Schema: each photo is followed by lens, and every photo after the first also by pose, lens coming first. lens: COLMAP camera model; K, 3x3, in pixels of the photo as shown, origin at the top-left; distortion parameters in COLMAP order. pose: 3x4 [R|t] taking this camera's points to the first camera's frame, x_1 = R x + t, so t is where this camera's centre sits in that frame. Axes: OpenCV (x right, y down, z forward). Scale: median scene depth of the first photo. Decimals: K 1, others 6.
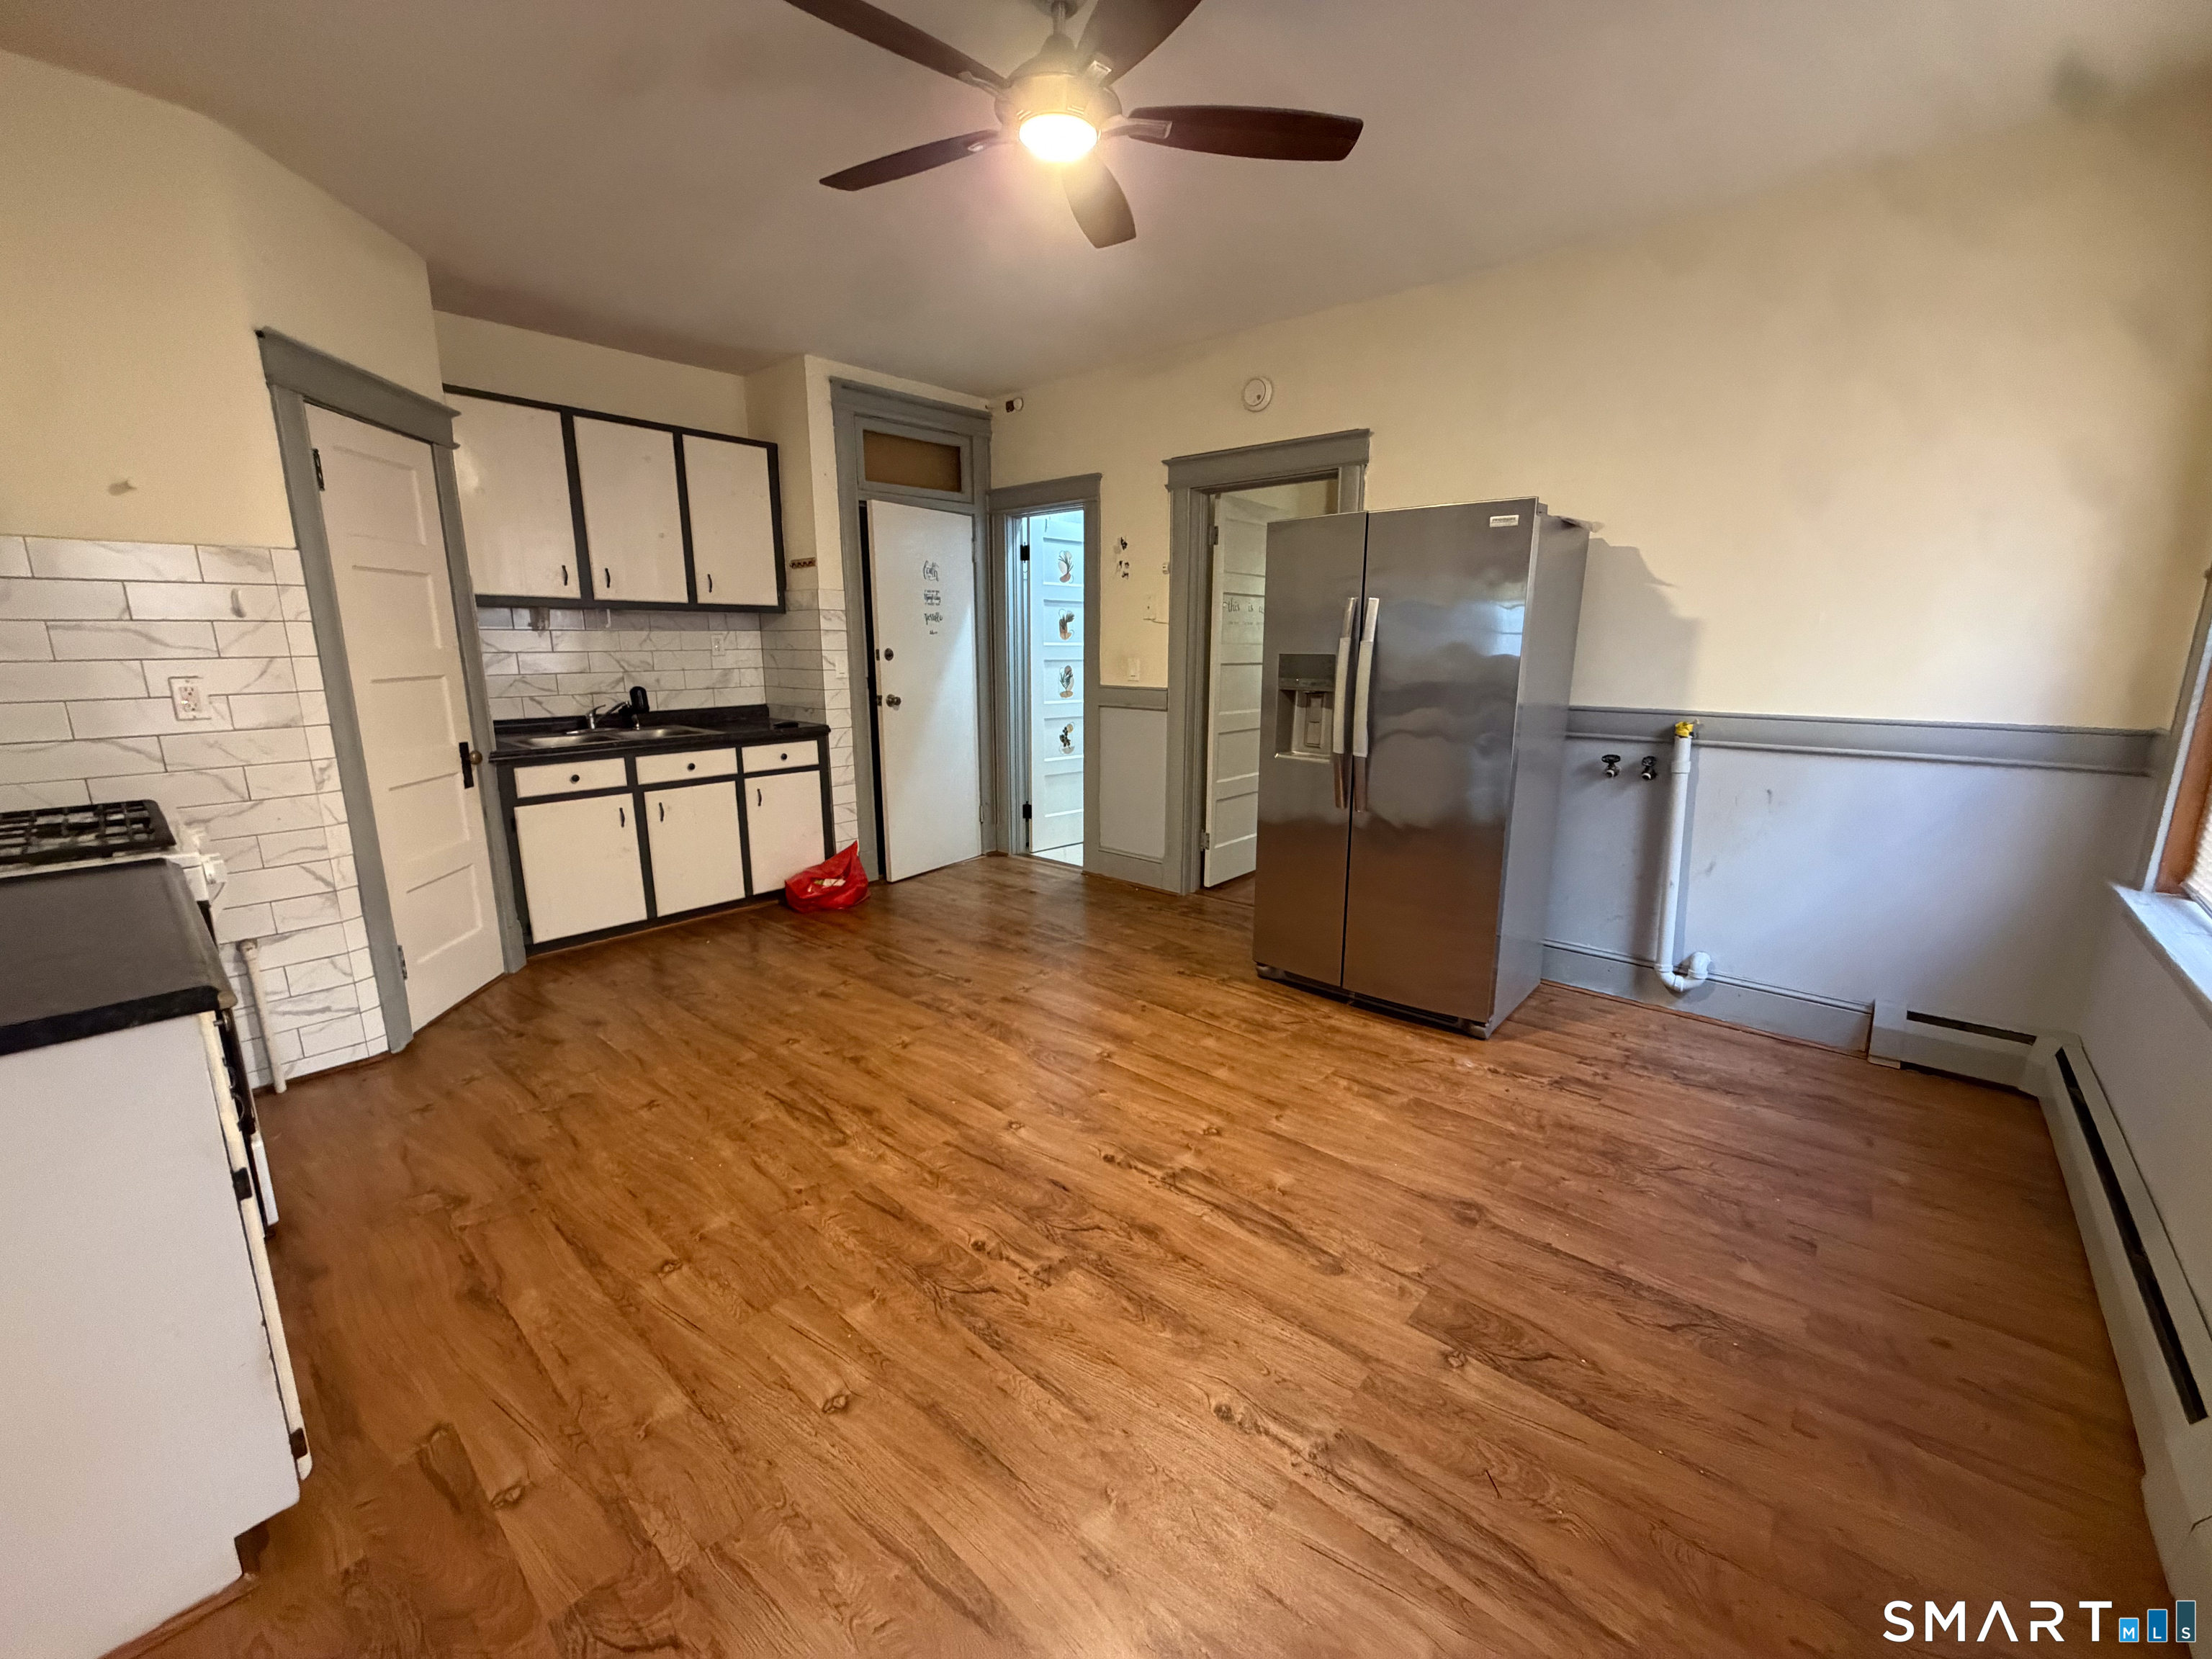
lens RADIAL K [[882.2, 0, 1113.8], [0, 882.2, 822.2], [0, 0, 1]] dist [-0.001251, 0.000988]
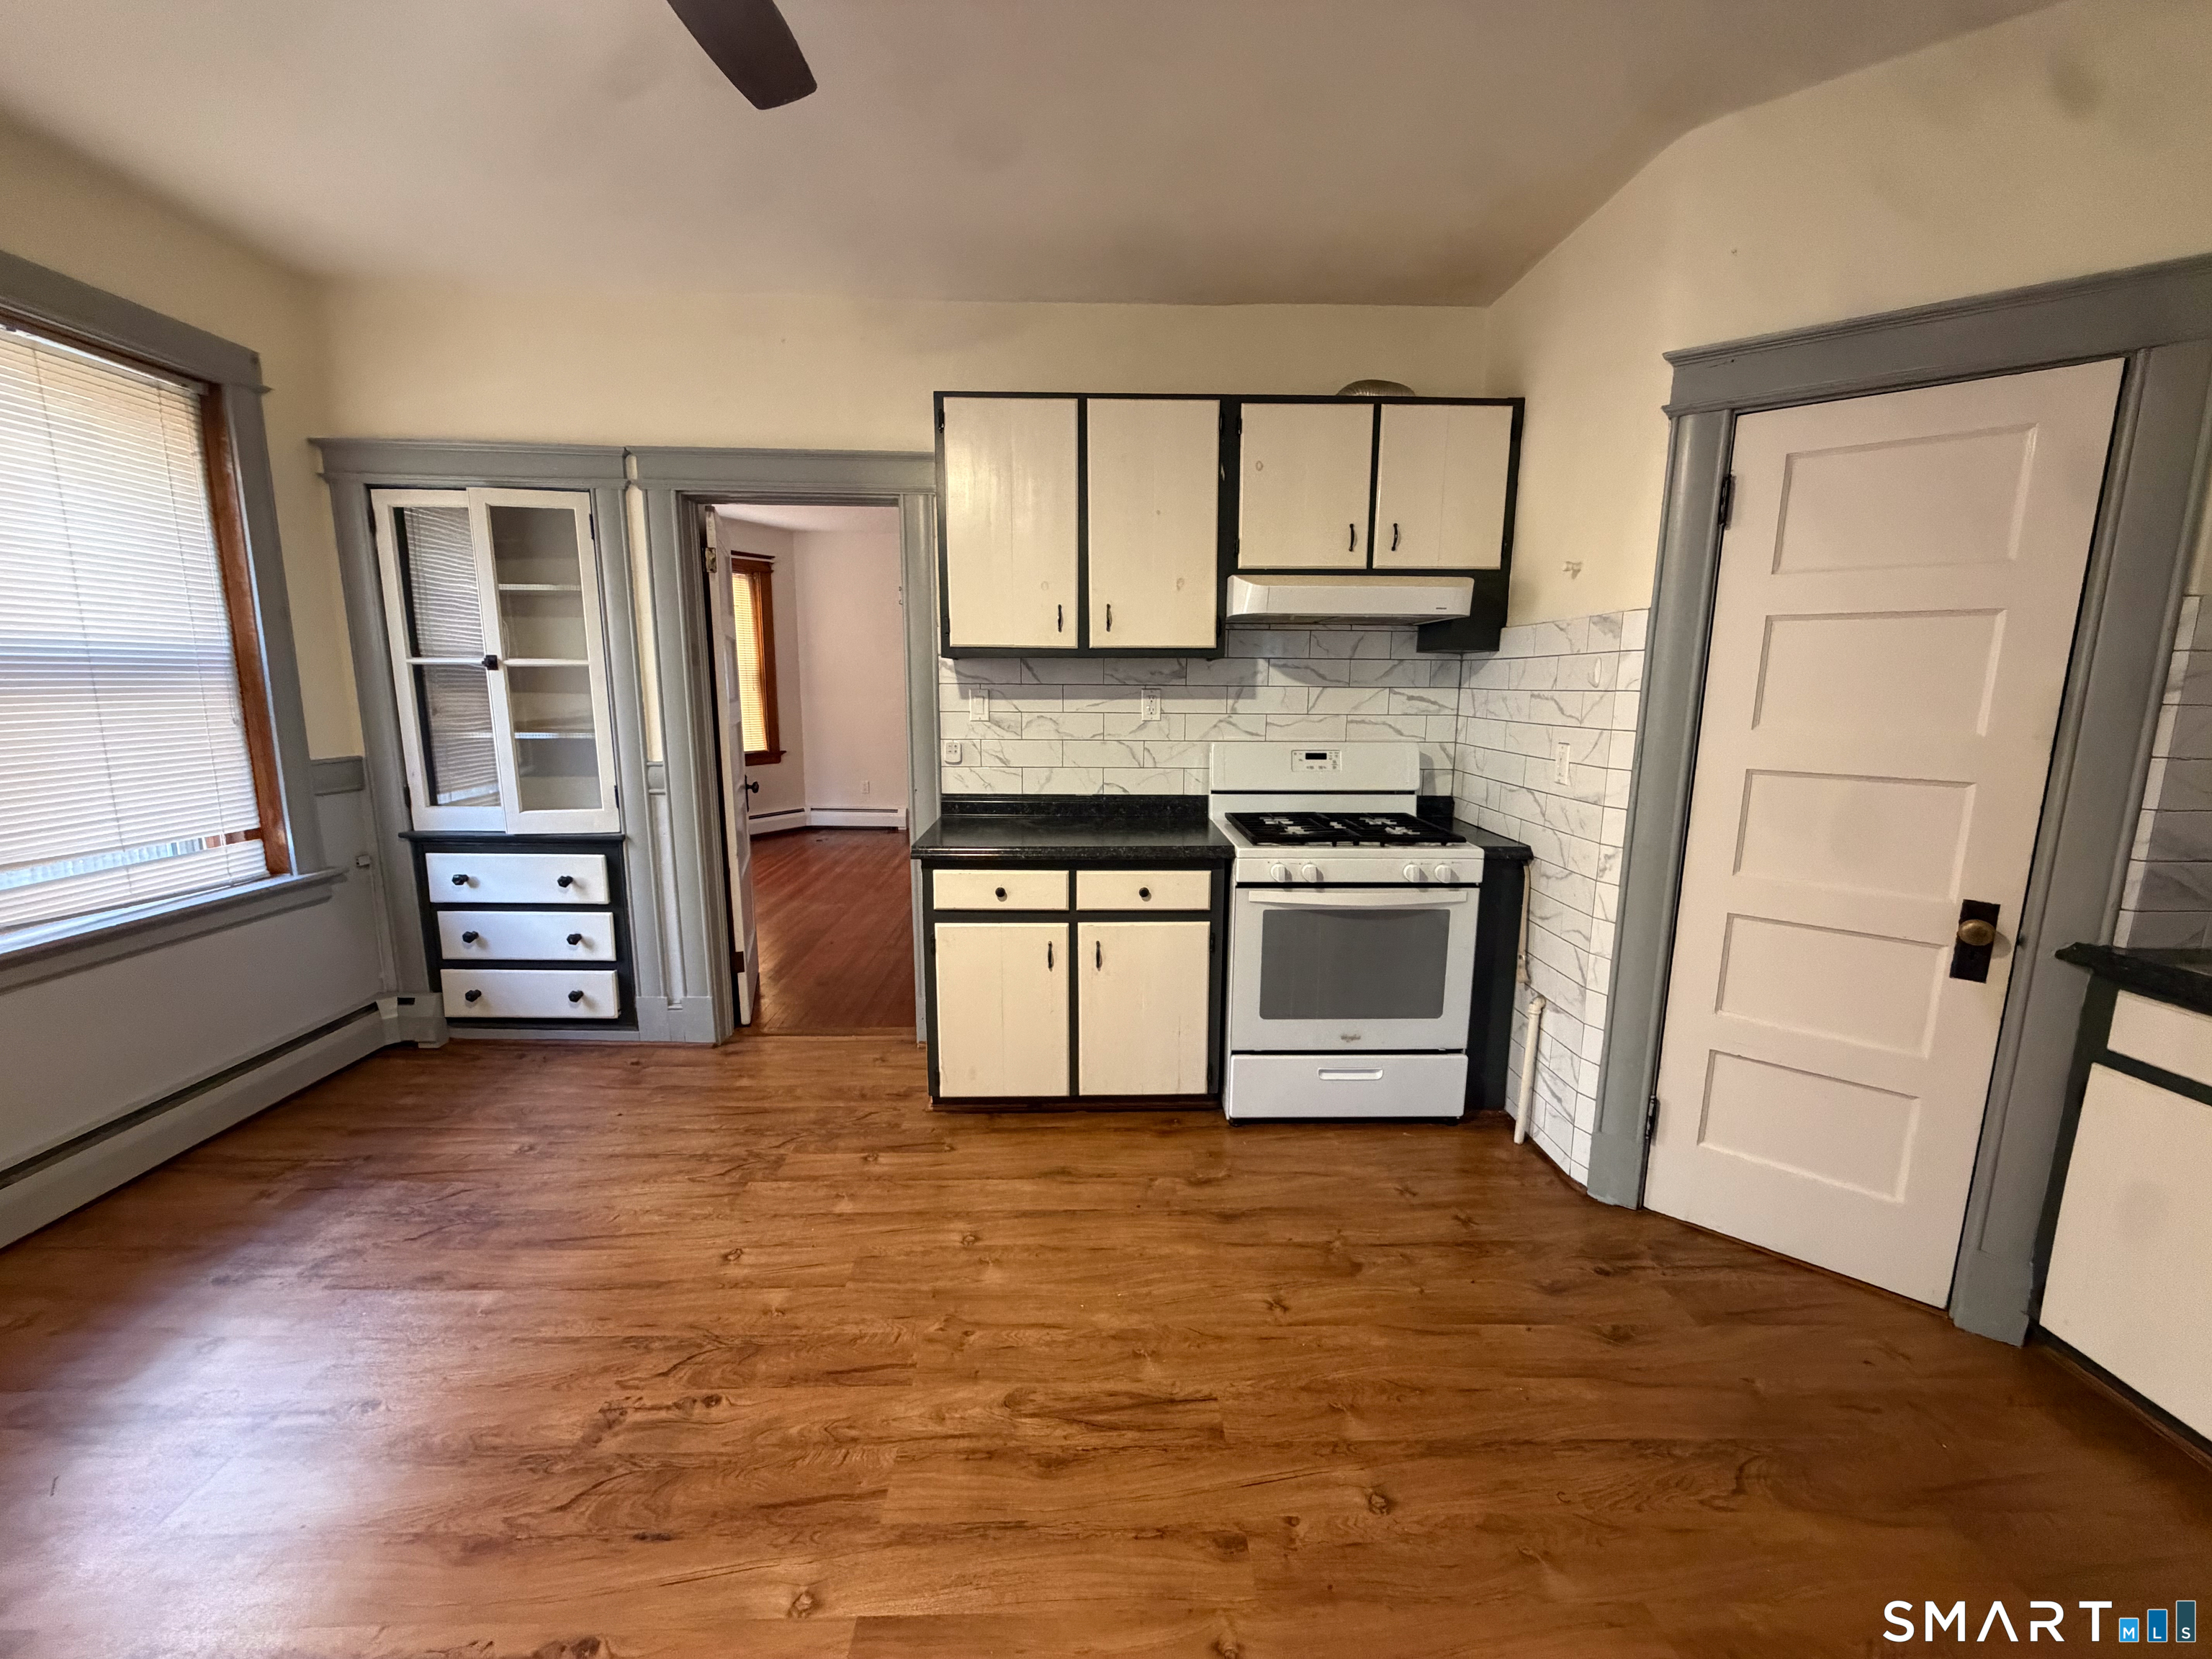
lens RADIAL K [[882.2, 0, 1100.3], [0, 882.2, 830.8], [0, 0, 1]] dist [-0.001251, 0.000988]
pose [[-0.743977, 0.103584, -0.660128, 0.058765], [-0.146509, 0.938586, 0.312397, -0.281535], [0.651946, 0.329131, -0.683110, 1.246949]]
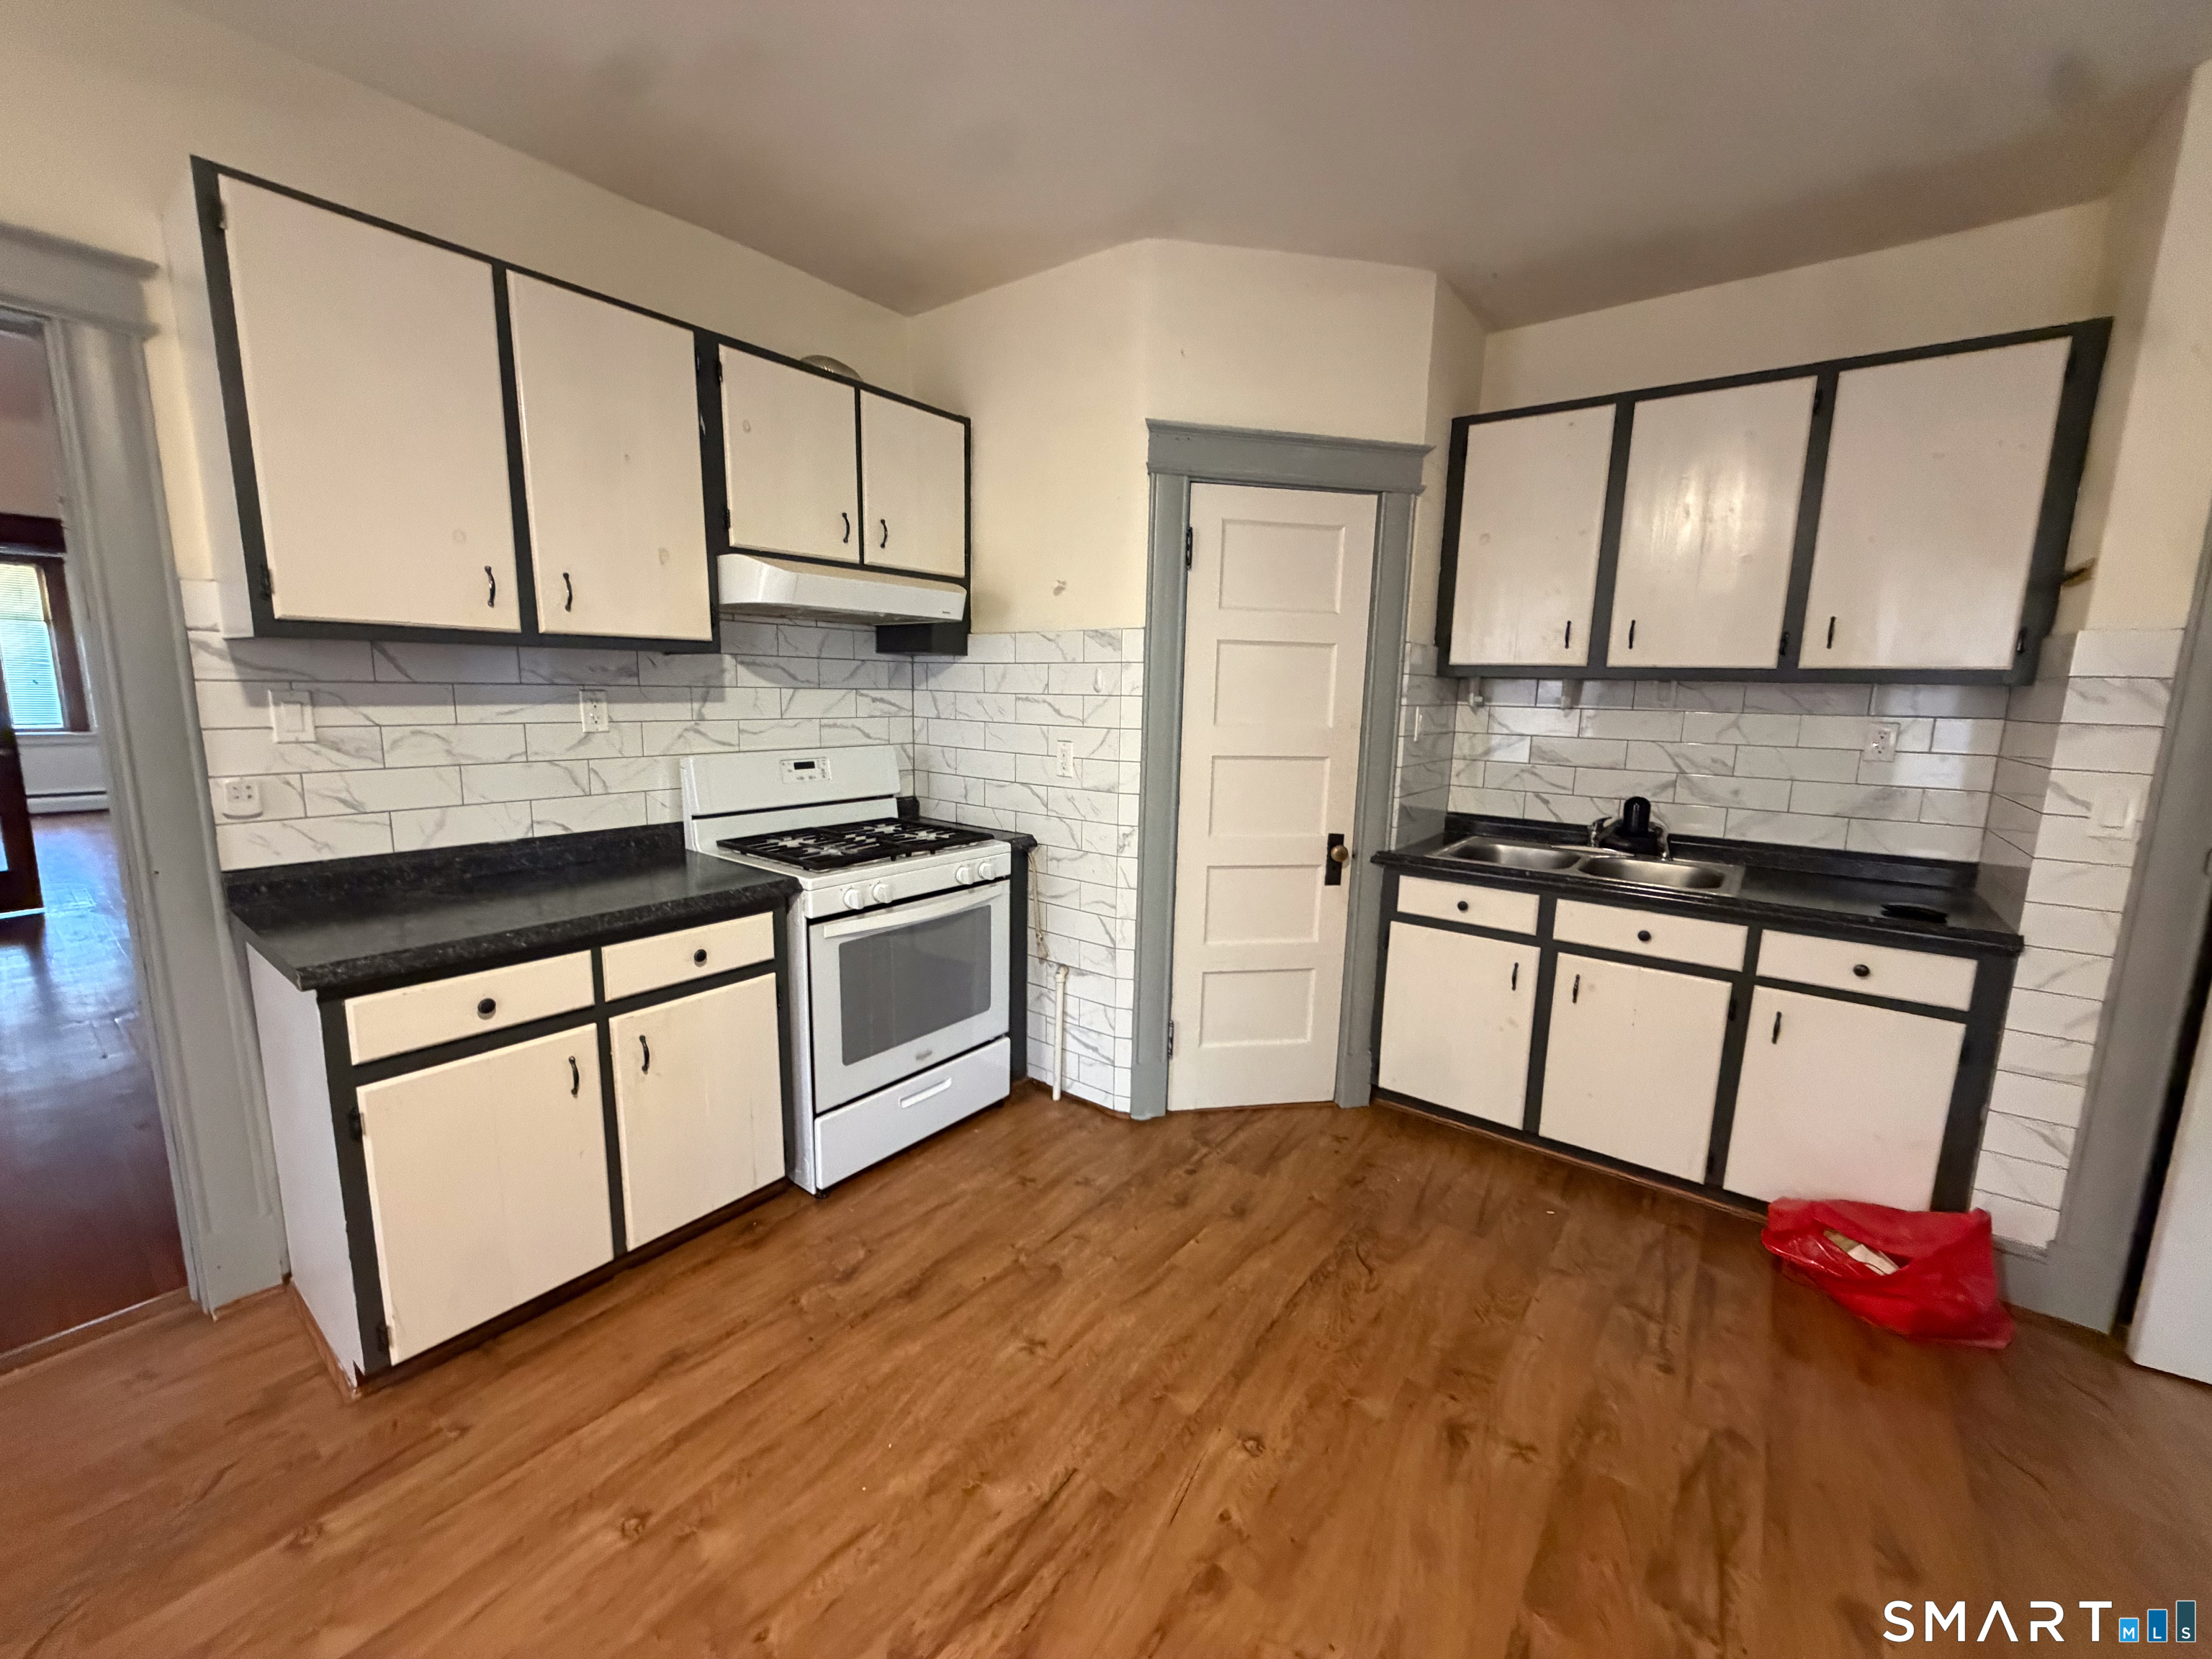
lens RADIAL K [[882.2, 0, 1096.5], [0, 882.2, 829.6], [0, 0, 1]] dist [-0.001251, 0.000988]
pose [[0.051819, 0.159598, -0.985821, 0.132339], [-0.225757, 0.963465, 0.144112, -0.206745], [0.972805, 0.215088, 0.085956, 0.863517]]
